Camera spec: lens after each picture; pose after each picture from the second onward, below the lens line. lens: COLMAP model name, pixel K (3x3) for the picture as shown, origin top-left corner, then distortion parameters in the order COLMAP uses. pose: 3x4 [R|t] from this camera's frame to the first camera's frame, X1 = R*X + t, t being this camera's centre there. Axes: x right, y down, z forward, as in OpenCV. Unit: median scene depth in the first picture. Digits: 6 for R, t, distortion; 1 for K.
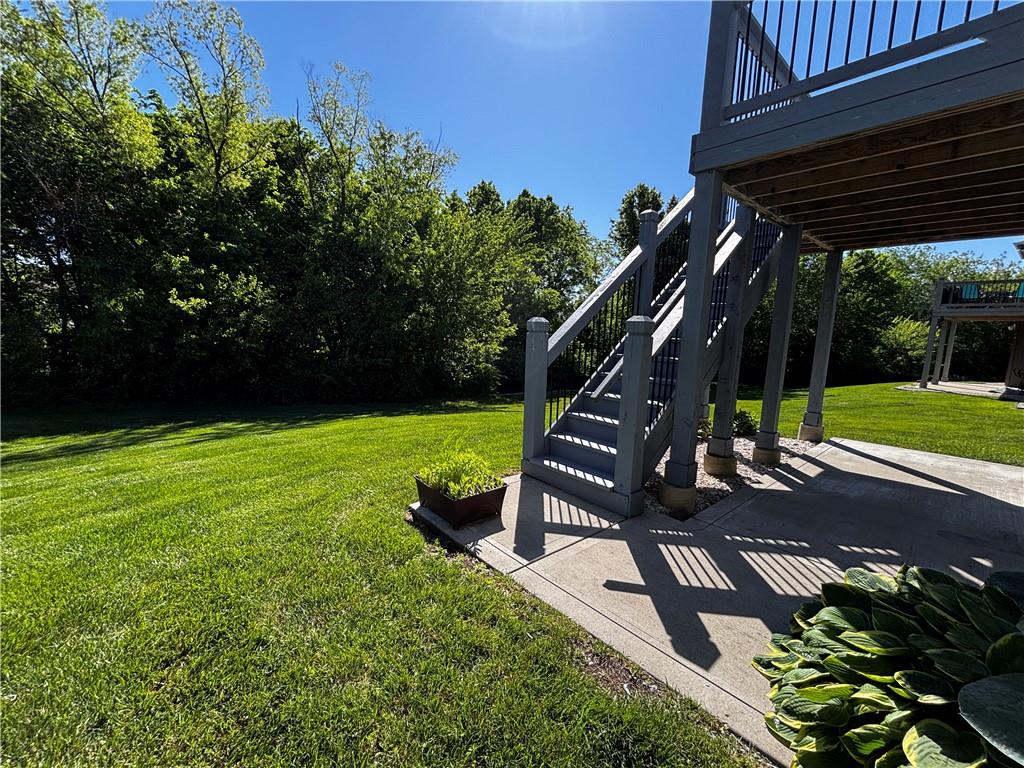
lens RADIAL K [[414.3, 0, 514.7], [0, 414.3, 384.2], [0, 0, 1]] dist [0.003481, -0.004048]
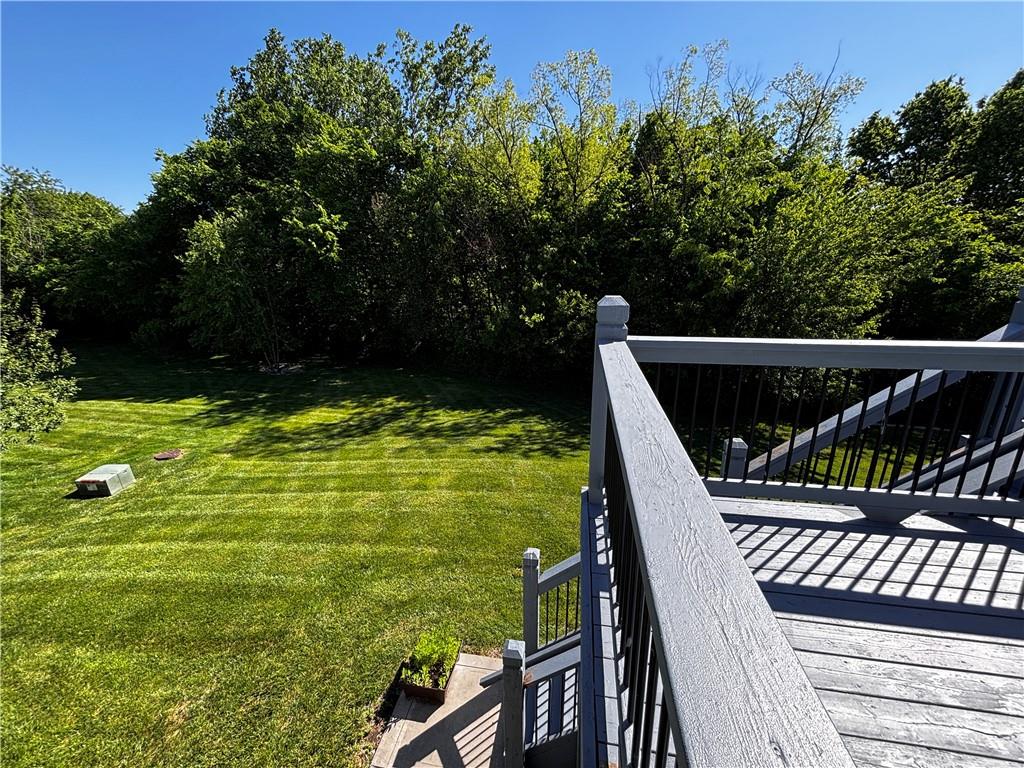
lens RADIAL K [[414.3, 0, 514.7], [0, 414.3, 384.2], [0, 0, 1]] dist [0.003481, -0.004048]
pose [[0.626707, 0.186428, -0.756626, 0.577468], [-0.069607, 0.980472, 0.183927, -0.595524], [0.776140, -0.062602, 0.627445, 0.251497]]
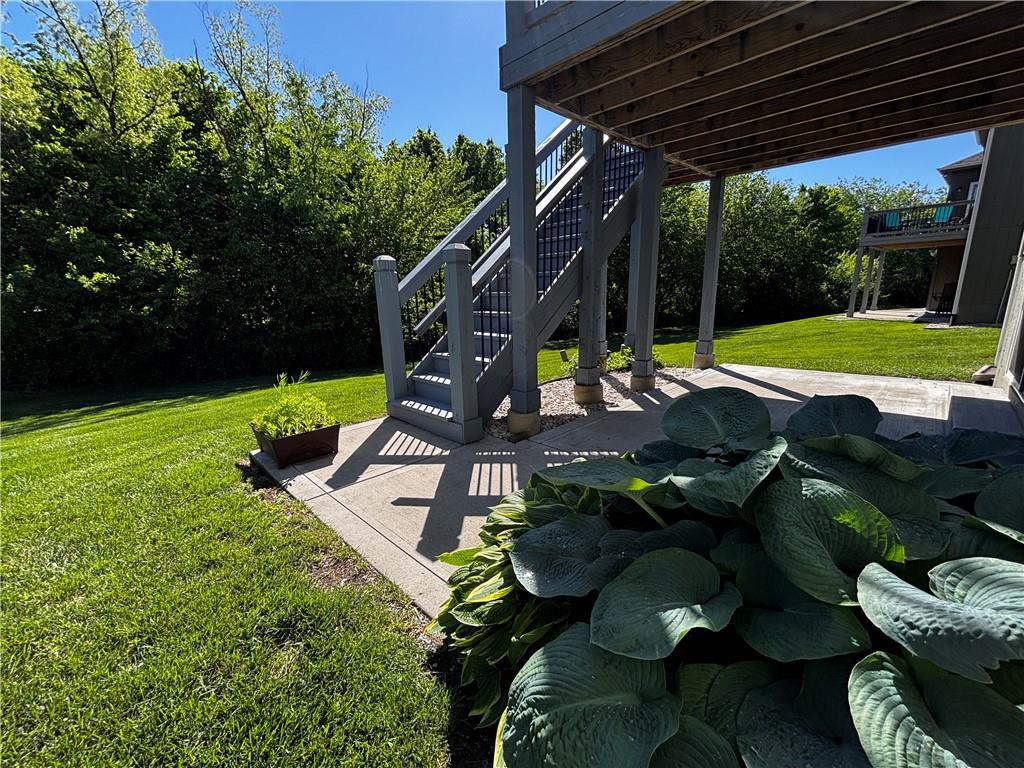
lens RADIAL K [[414.3, 0, 514.7], [0, 414.3, 384.2], [0, 0, 1]] dist [0.003481, -0.004048]
pose [[0.995528, -0.075780, 0.056396, 0.220279], [0.070011, 0.992716, 0.098043, 0.048943], [-0.063415, -0.093656, 0.993583, -0.014956]]
